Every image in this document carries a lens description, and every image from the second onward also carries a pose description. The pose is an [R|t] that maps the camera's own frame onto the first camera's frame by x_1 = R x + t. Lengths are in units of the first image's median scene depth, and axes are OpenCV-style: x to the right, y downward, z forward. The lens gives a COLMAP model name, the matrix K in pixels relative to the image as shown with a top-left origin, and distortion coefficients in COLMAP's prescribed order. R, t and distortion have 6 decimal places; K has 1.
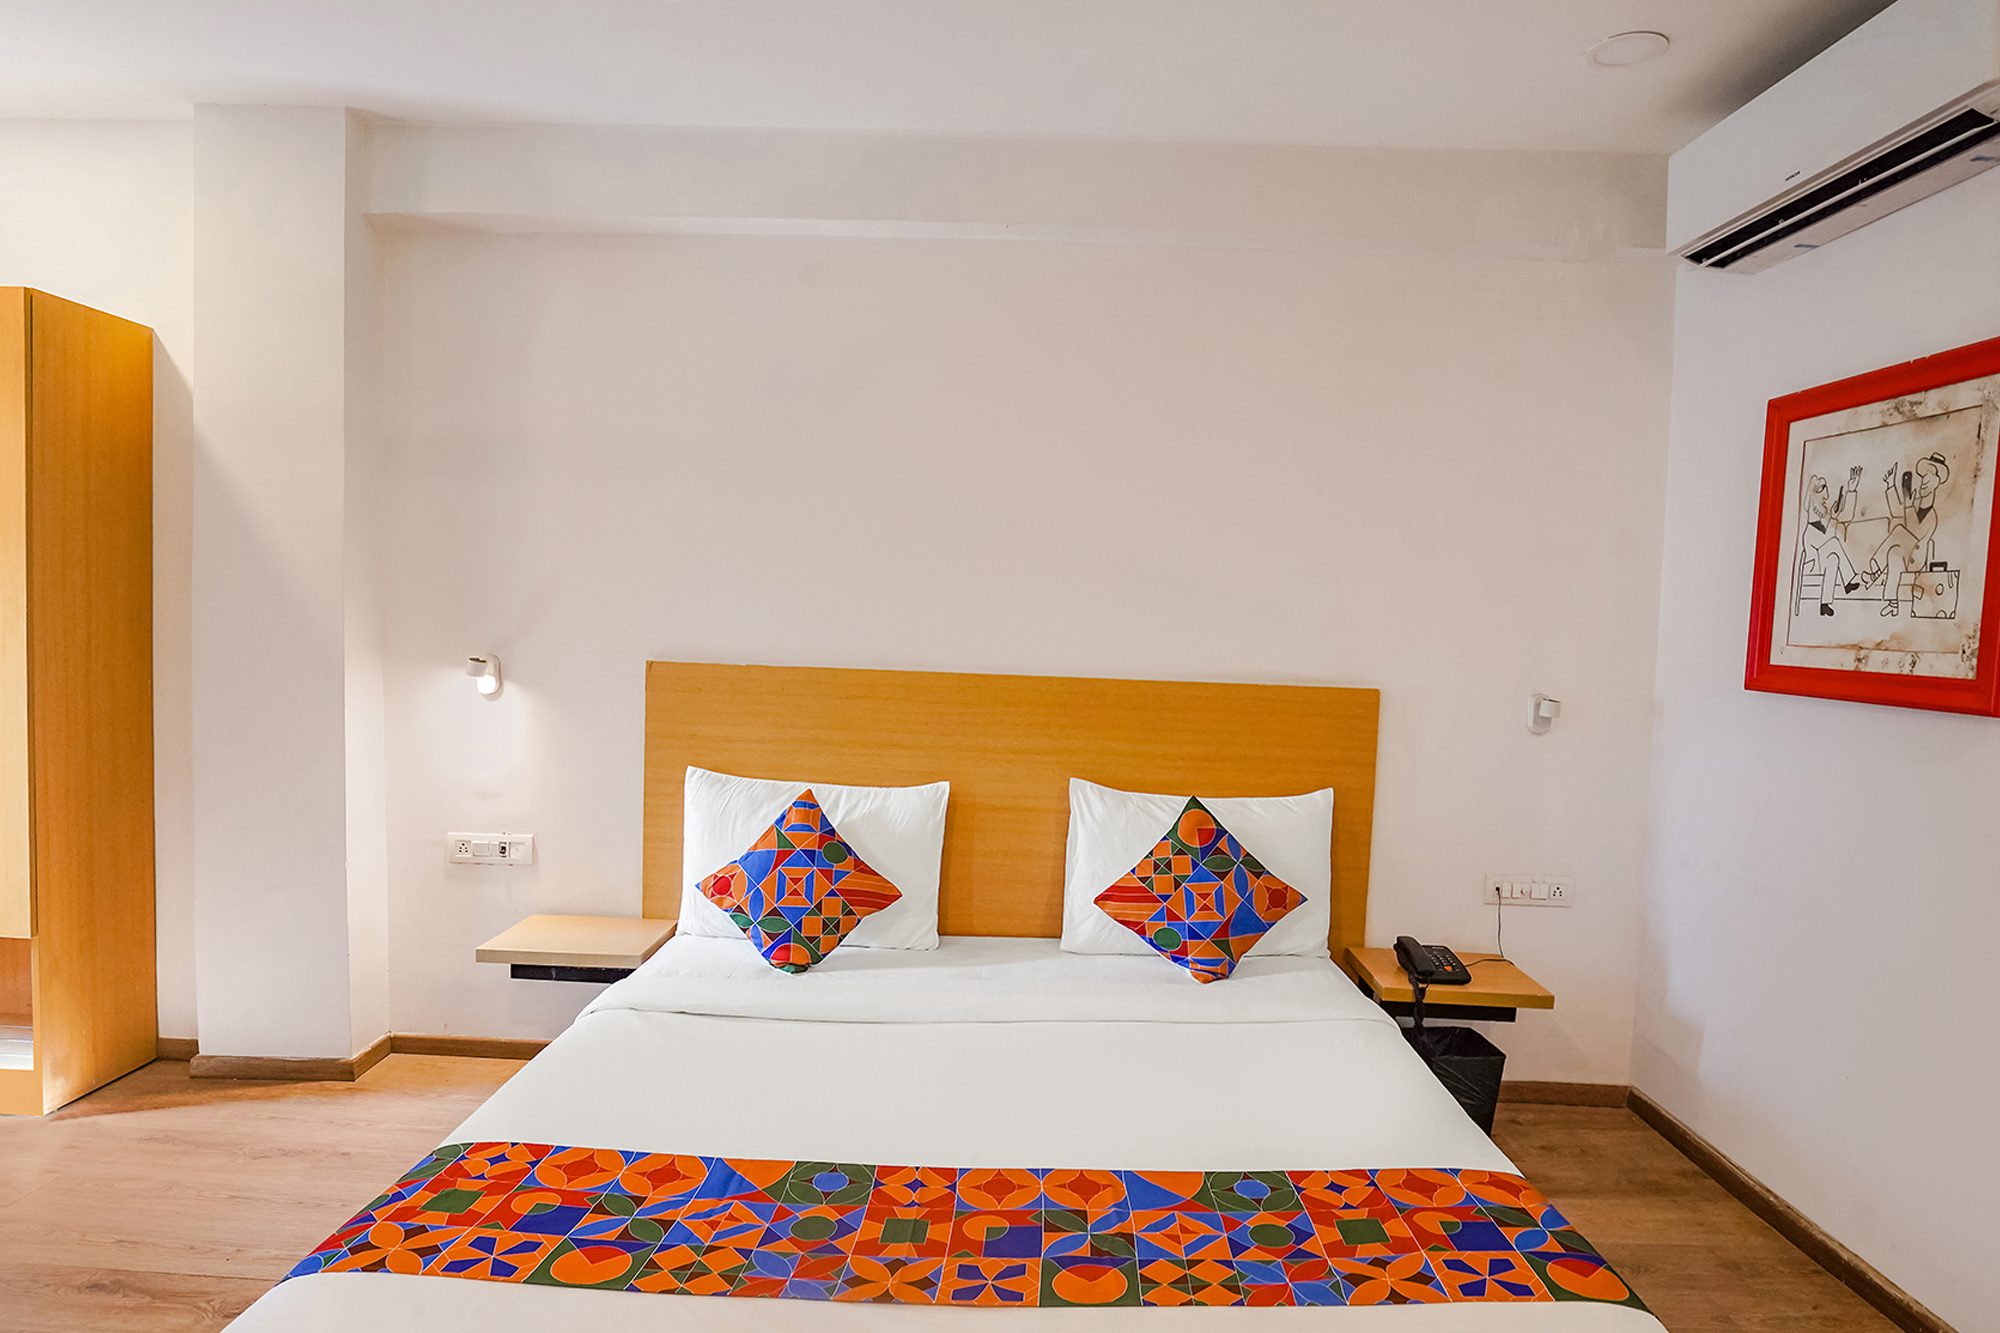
lens RADIAL K [[1105.0, 0, 996.0], [0, 1105.0, 670.7], [0, 0, 1]] dist [-0.055615, 0.014081]
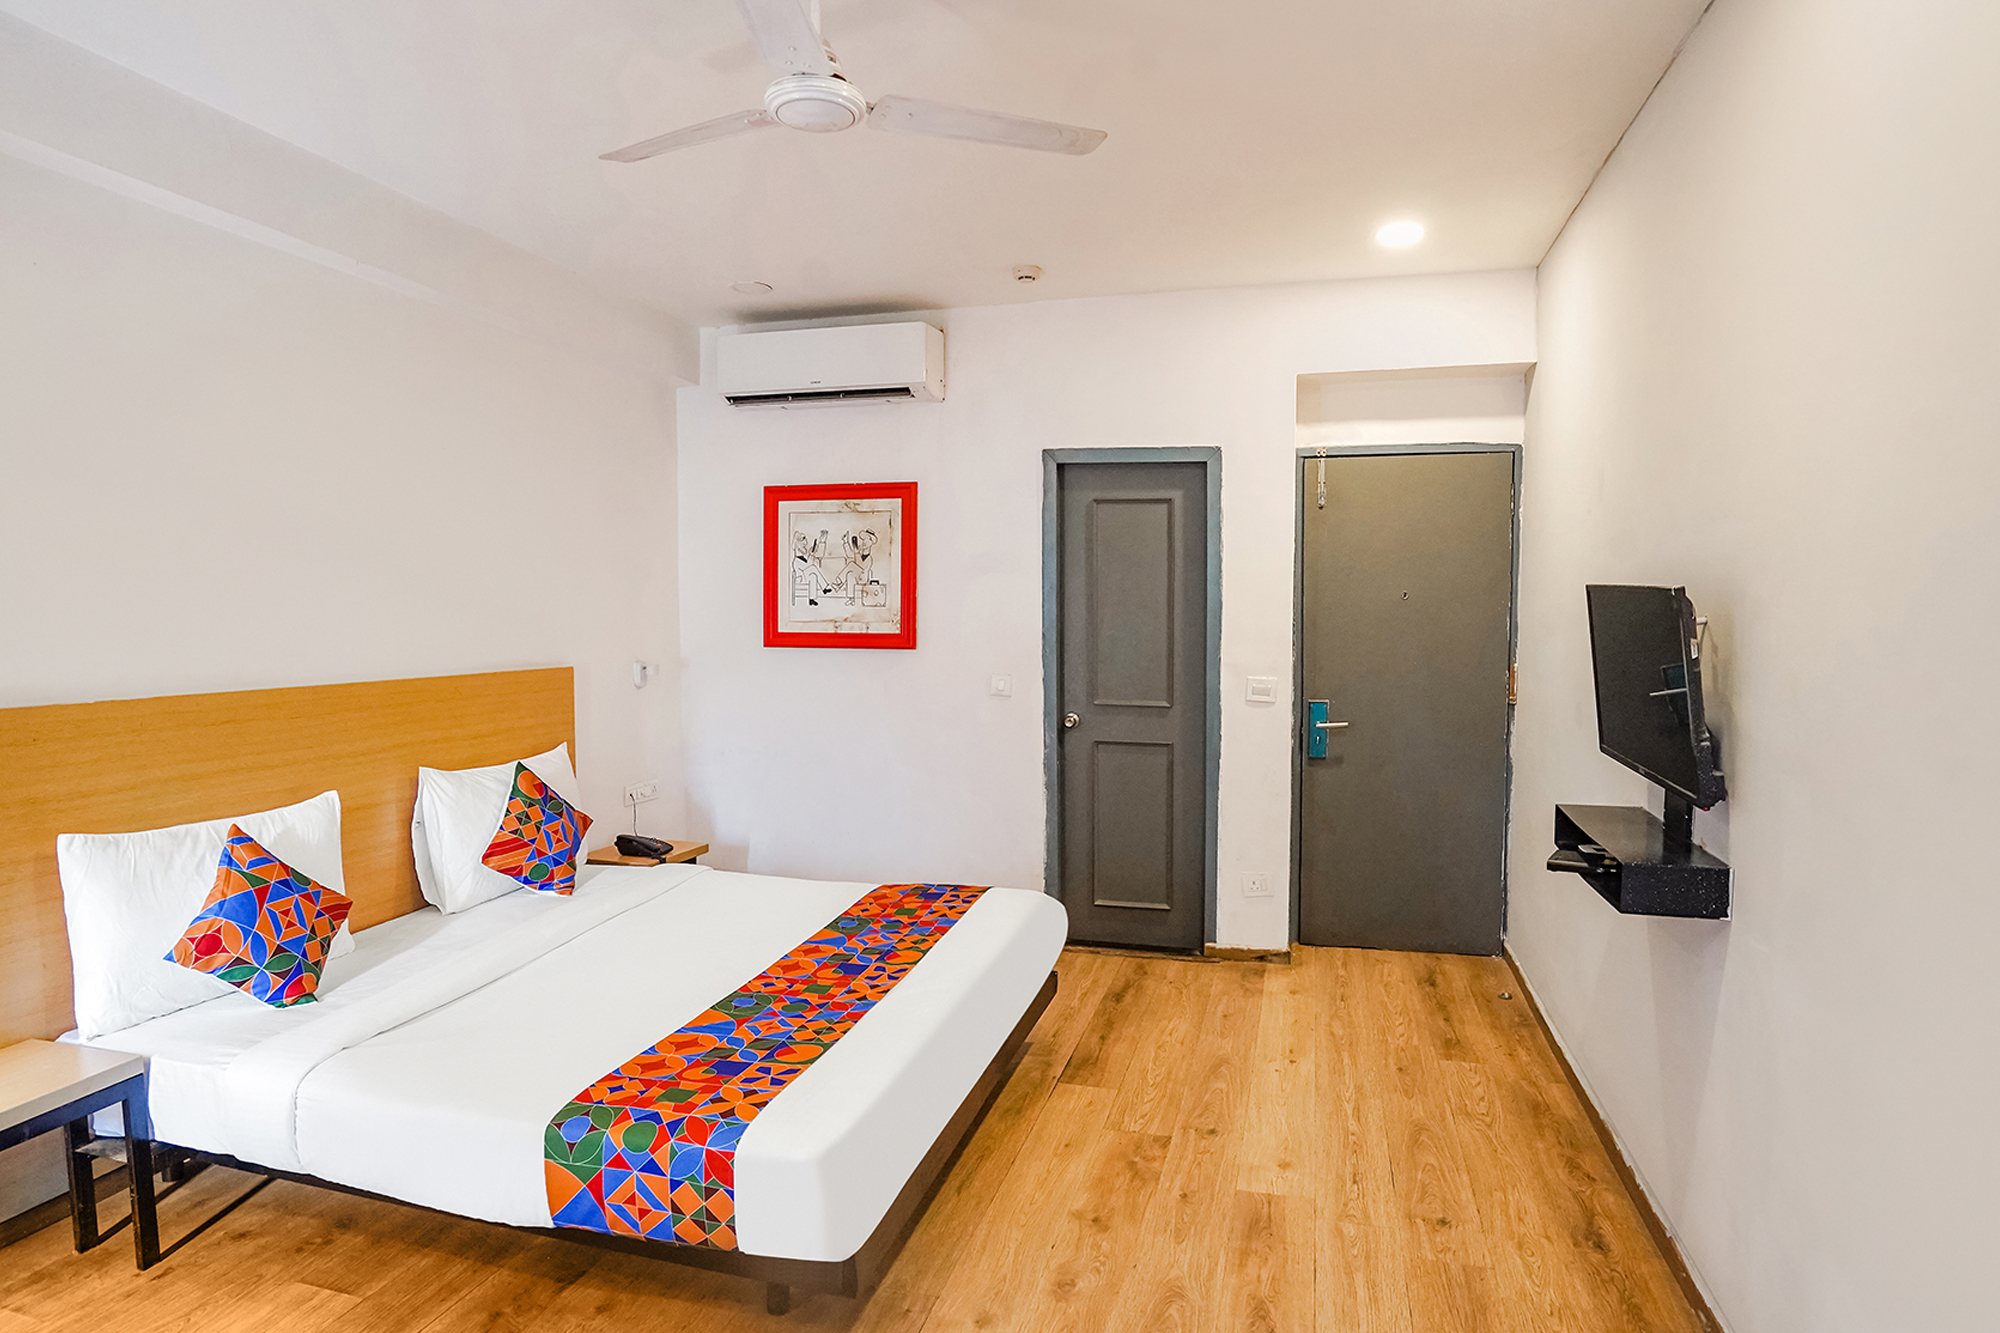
lens RADIAL K [[1105.0, 0, 1004.4], [0, 1105.0, 669.8], [0, 0, 1]] dist [-0.055615, 0.014081]
pose [[0.243368, -0.086463, 0.966073, -1.002099], [0.056530, 0.995590, 0.074864, -0.060659], [-0.968285, 0.036392, 0.247182, 0.164378]]
